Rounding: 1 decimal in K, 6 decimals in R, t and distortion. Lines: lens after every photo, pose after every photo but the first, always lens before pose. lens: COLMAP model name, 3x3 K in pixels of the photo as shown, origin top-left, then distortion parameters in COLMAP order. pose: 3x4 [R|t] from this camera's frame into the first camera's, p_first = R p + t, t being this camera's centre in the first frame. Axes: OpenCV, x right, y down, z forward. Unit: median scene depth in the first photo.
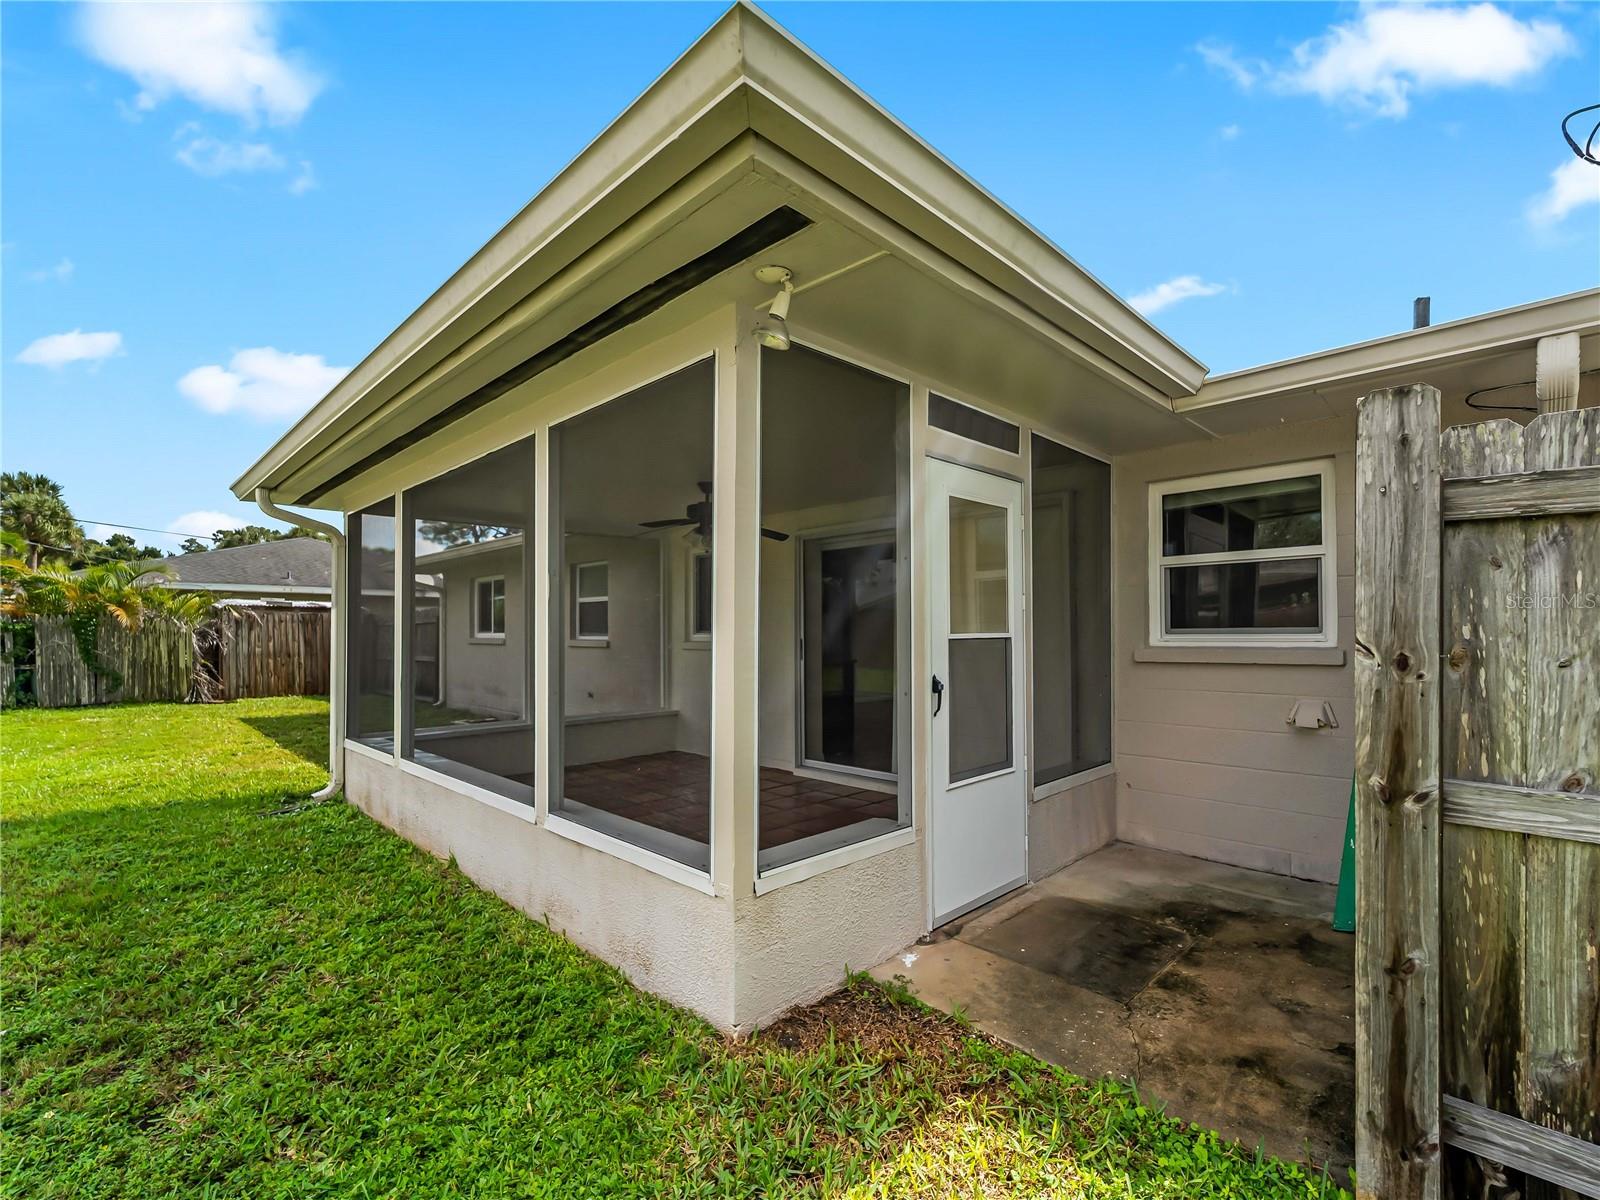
lens RADIAL K [[742.3, 0, 812.3], [0, 742.3, 629.7], [0, 0, 1]] dist [0.000387, -0.001254]
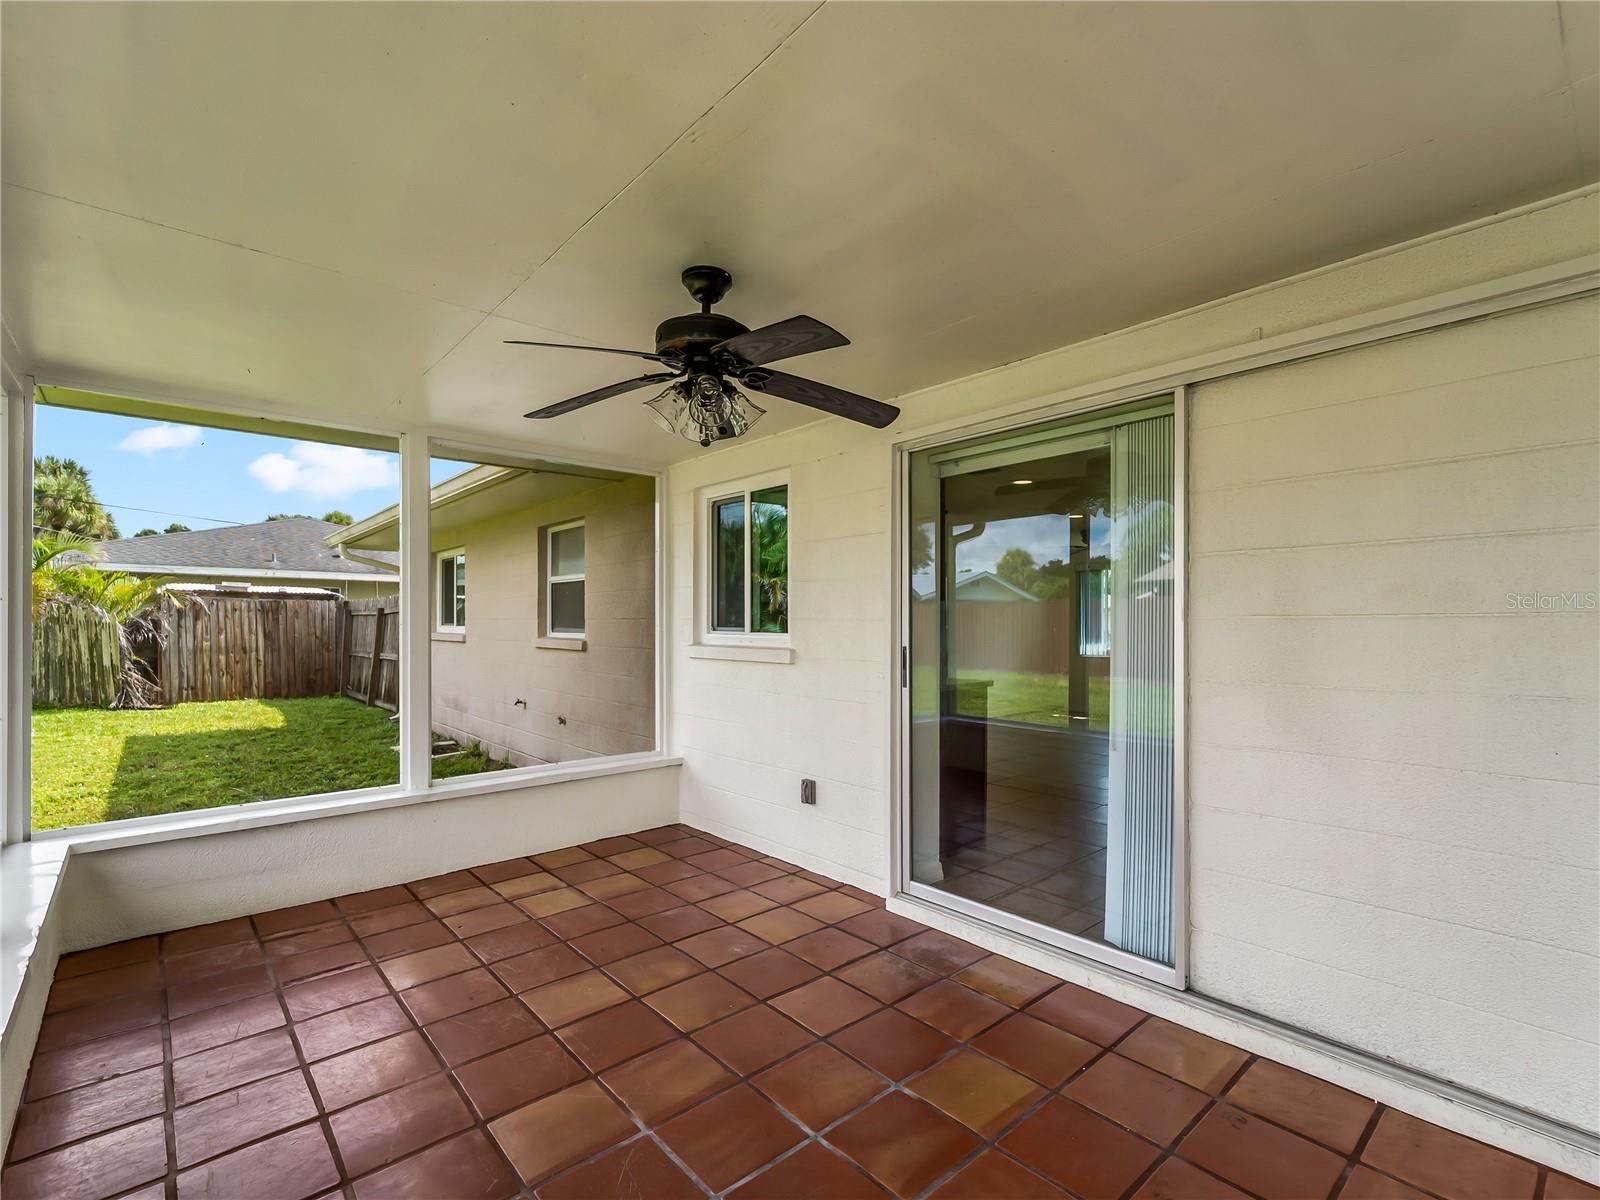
lens RADIAL K [[742.3, 0, 813.0], [0, 742.3, 629.2], [0, 0, 1]] dist [0.000387, -0.001254]
pose [[0.998413, 0.004626, -0.056118, -0.022937], [-0.003930, 0.999914, 0.012497, -0.002642], [0.056171, -0.012257, 0.998346, 0.227327]]
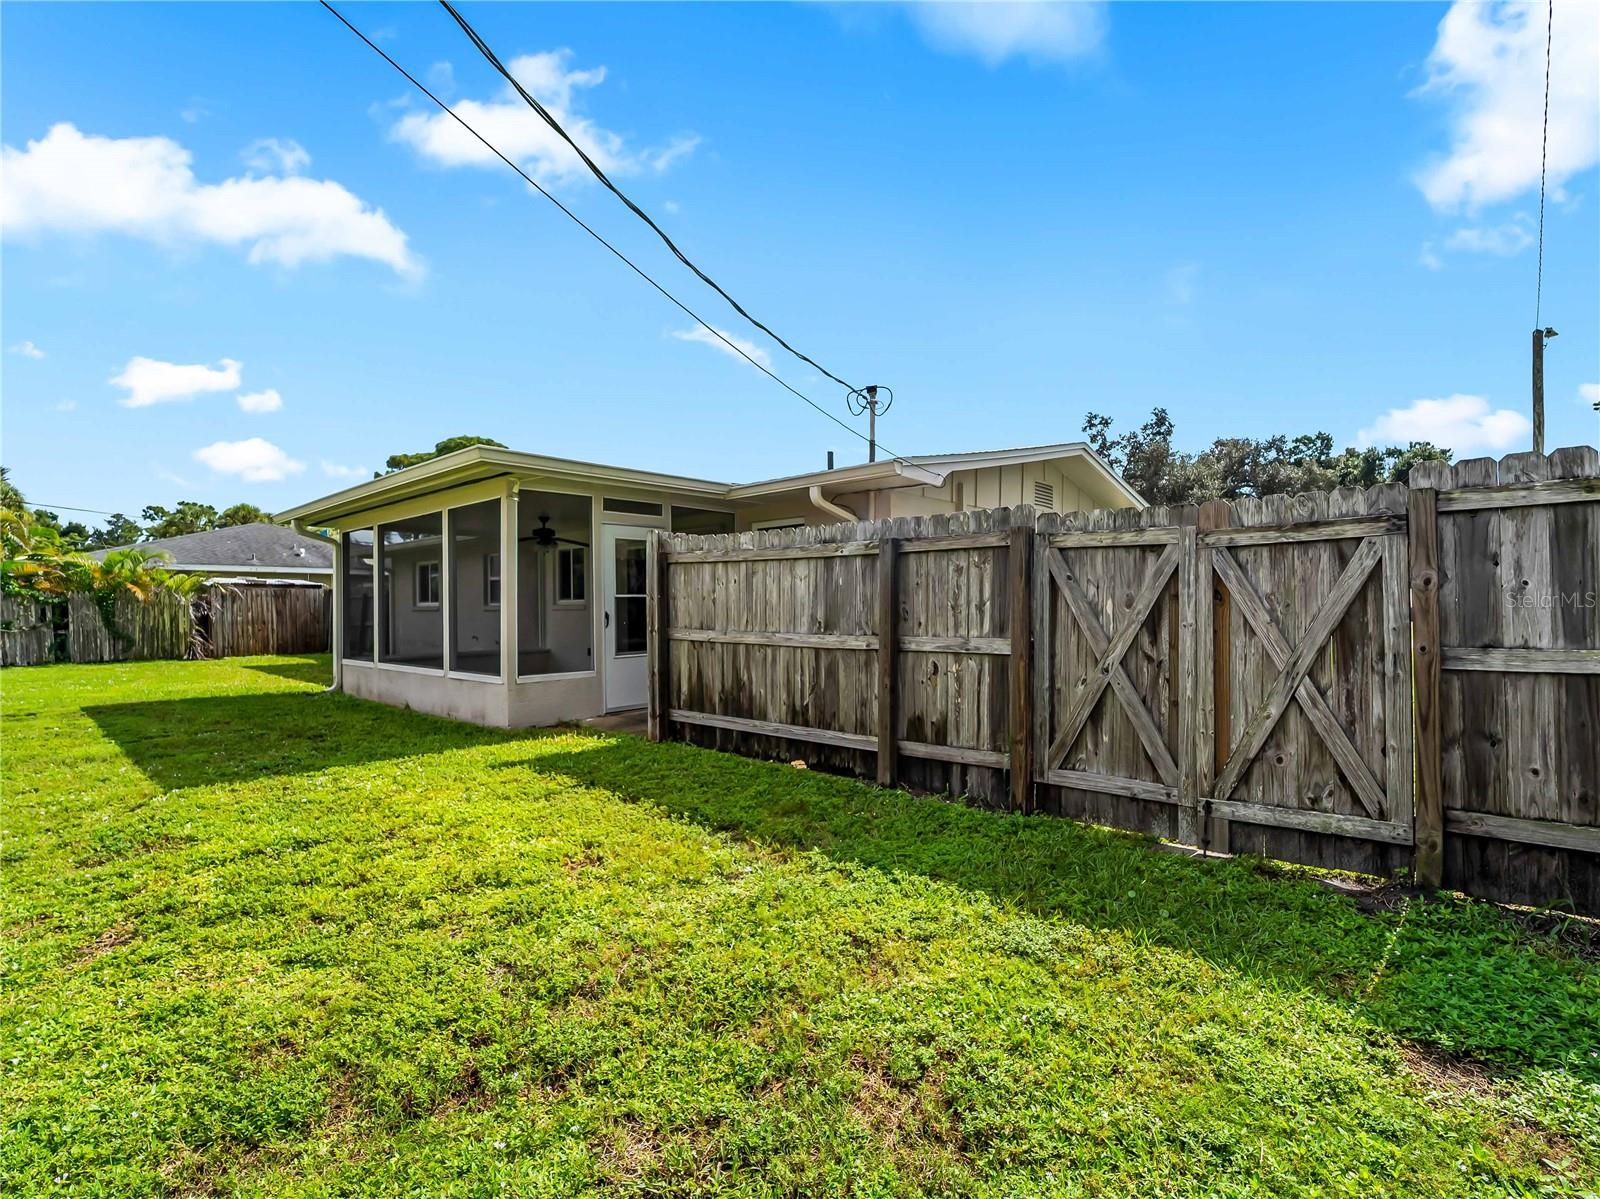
lens RADIAL K [[742.3, 0, 810.0], [0, 742.3, 606.7], [0, 0, 1]] dist [0.000387, -0.001254]
pose [[0.998105, -0.007572, 0.061067, 0.157364], [0.007236, 0.999957, 0.005714, 0.007955], [-0.061108, -0.005261, 0.998117, -0.347886]]
